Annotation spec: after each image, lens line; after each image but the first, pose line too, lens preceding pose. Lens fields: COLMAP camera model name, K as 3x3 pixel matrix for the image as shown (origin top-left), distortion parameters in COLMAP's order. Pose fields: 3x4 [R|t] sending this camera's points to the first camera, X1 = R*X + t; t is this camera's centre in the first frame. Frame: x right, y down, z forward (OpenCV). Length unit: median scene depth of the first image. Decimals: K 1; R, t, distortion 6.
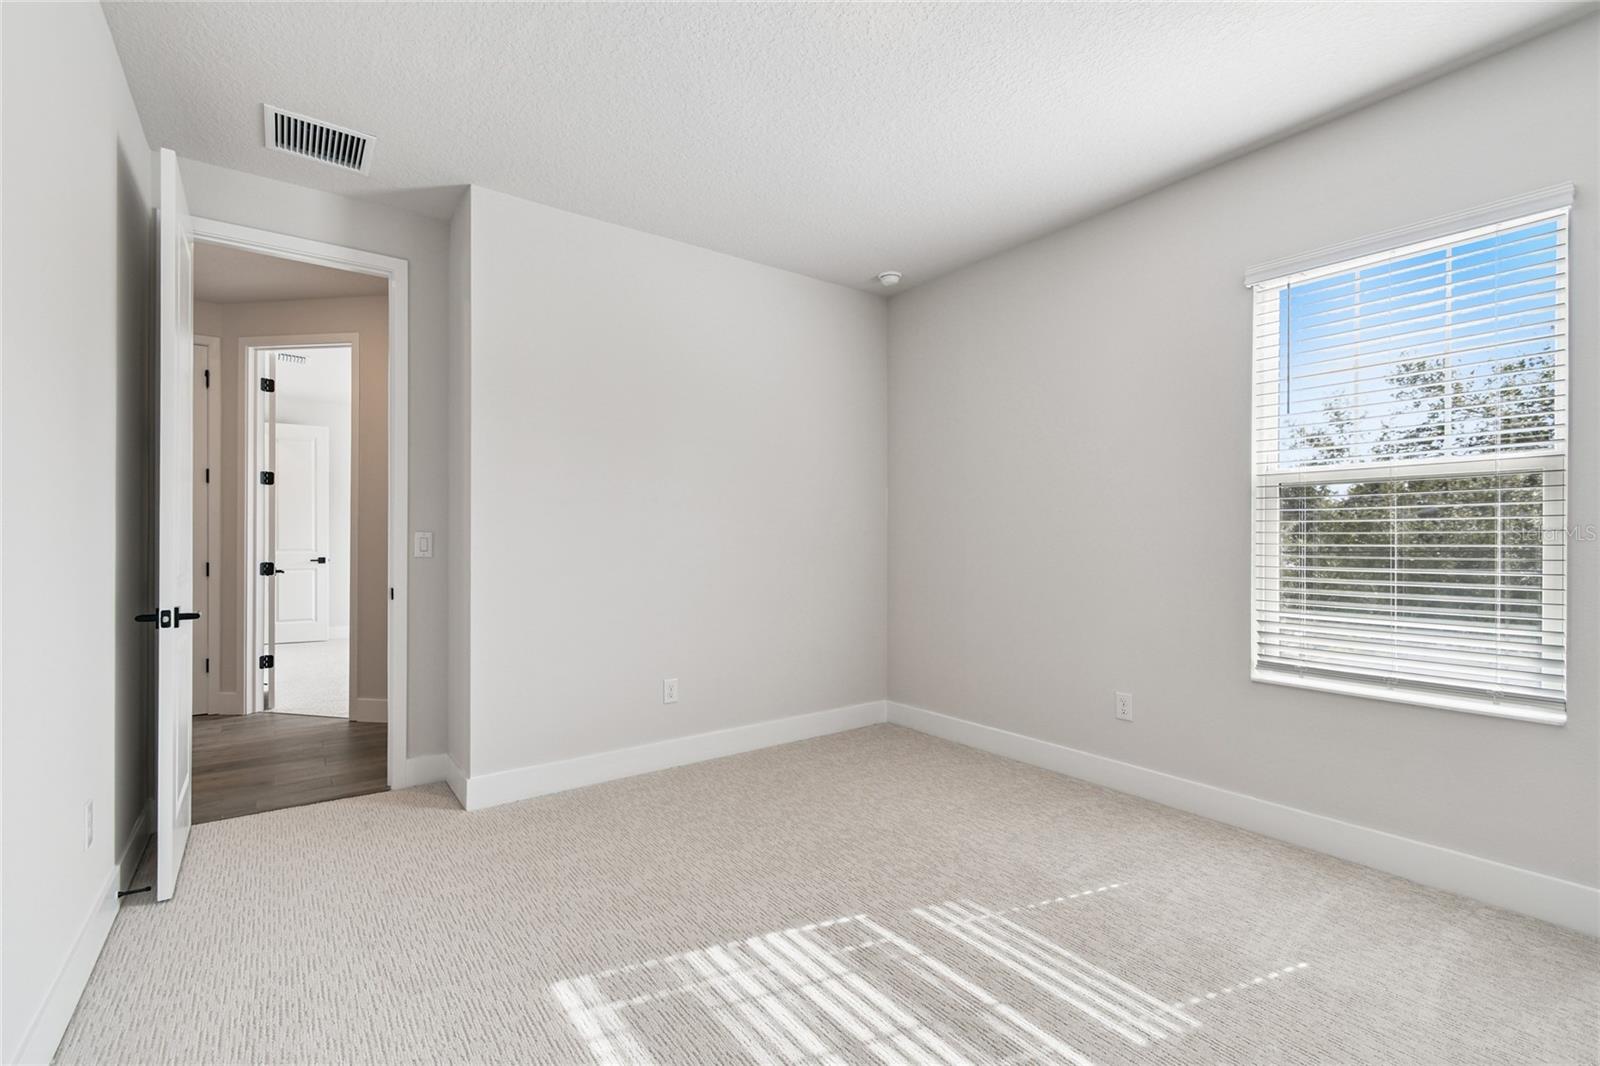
lens RADIAL K [[712.5, 0, 800.9], [0, 712.5, 538.3], [0, 0, 1]] dist [-0.000606, 0.000465]
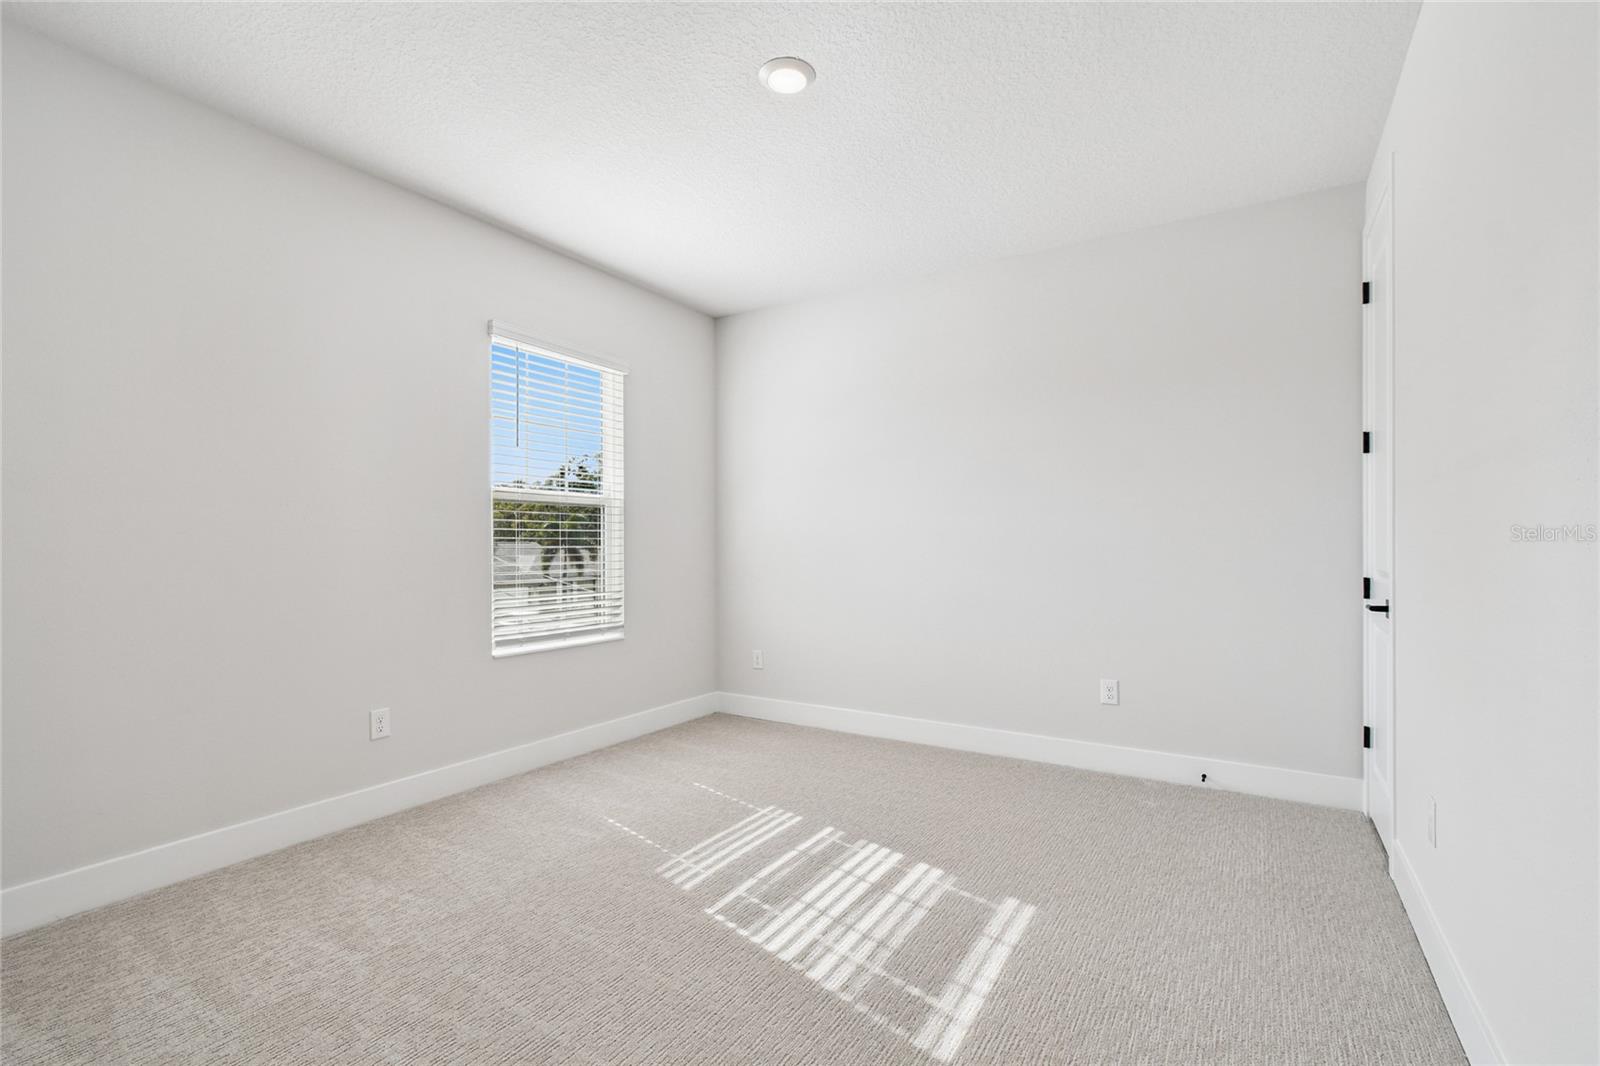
lens RADIAL K [[712.5, 0, 806.4], [0, 712.5, 542.7], [0, 0, 1]] dist [-0.000606, 0.000465]
pose [[-0.377040, 0.002545, 0.926194, -1.005429], [0.001350, 0.999997, -0.002198, 0.007079], [-0.926196, 0.000422, -0.377042, 1.380353]]
